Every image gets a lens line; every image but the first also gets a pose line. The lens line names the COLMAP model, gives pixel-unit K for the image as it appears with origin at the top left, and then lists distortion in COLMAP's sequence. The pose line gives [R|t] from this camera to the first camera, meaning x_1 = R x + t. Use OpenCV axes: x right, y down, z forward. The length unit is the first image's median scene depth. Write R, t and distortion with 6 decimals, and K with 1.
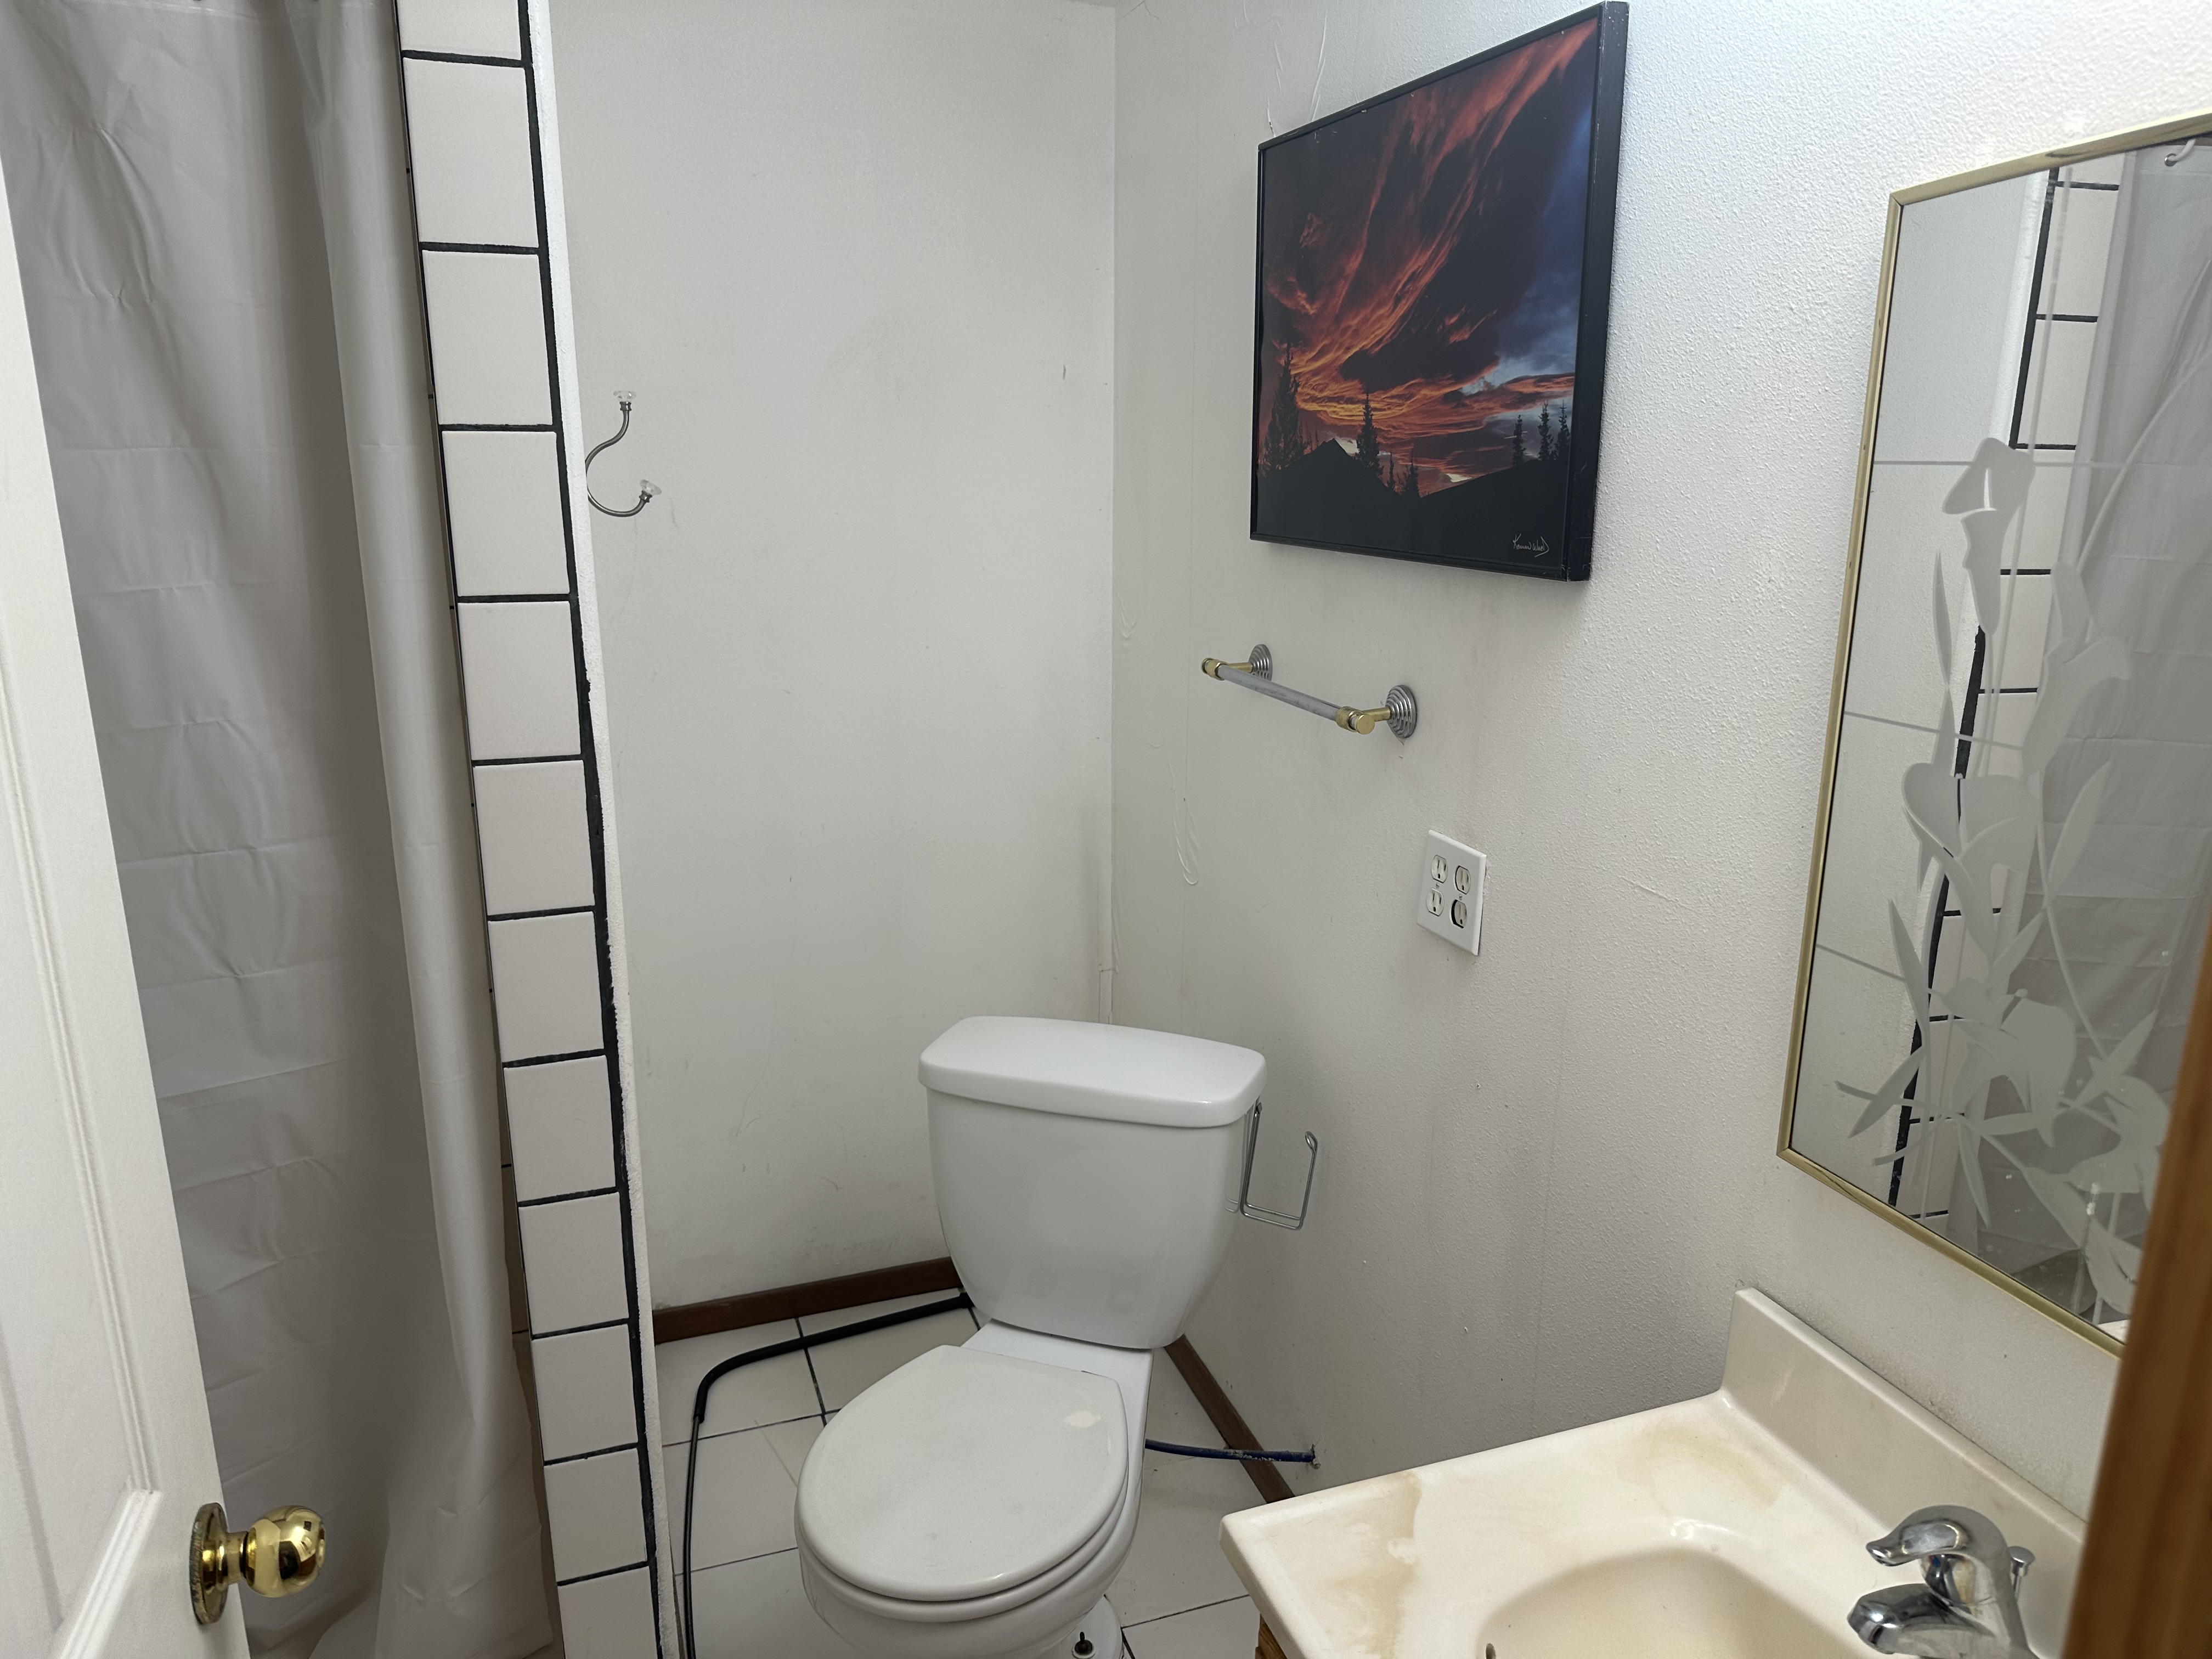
lens RADIAL K [[1572.4, 0, 1095.9], [0, 1572.4, 834.5], [0, 0, 1]] dist [0.022036, -0.025368]
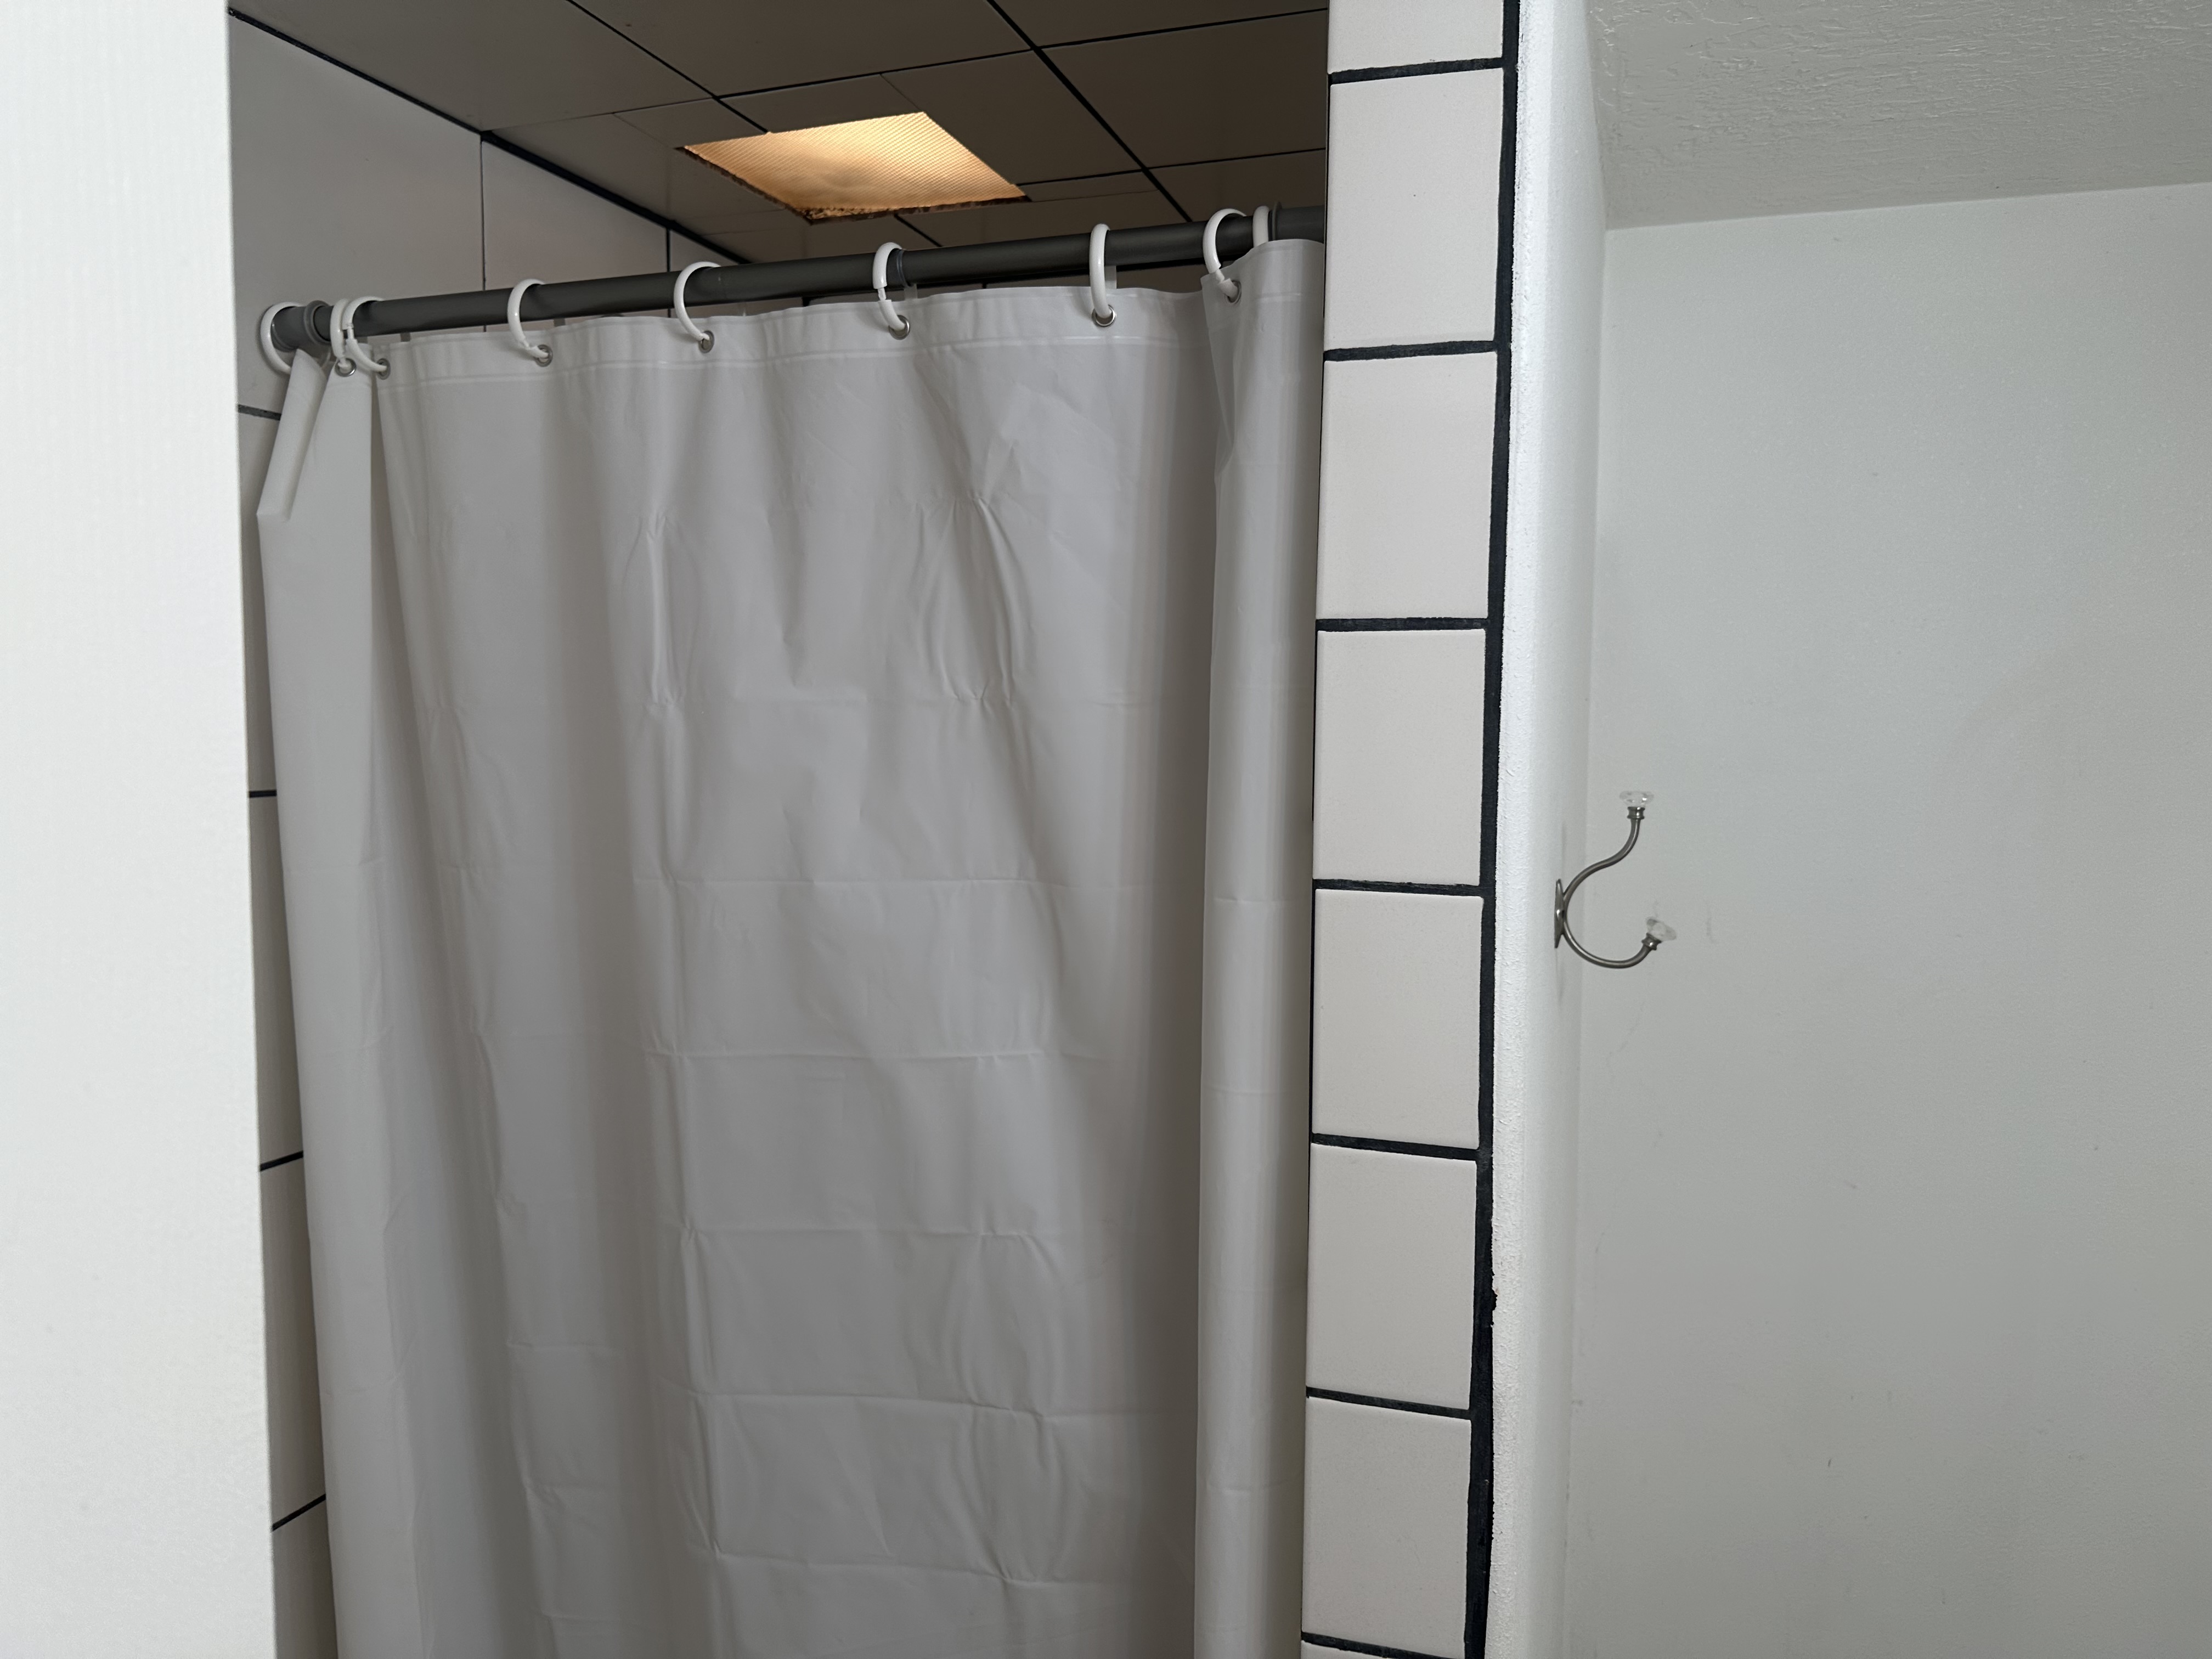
lens RADIAL K [[1572.4, 0, 1109.4], [0, 1572.4, 824.9], [0, 0, 1]] dist [0.022036, -0.025368]
pose [[0.796918, 0.042908, -0.602562, -0.054864], [-0.154075, 0.978922, -0.134064, -0.112966], [0.584109, 0.199677, 0.786731, 0.266727]]
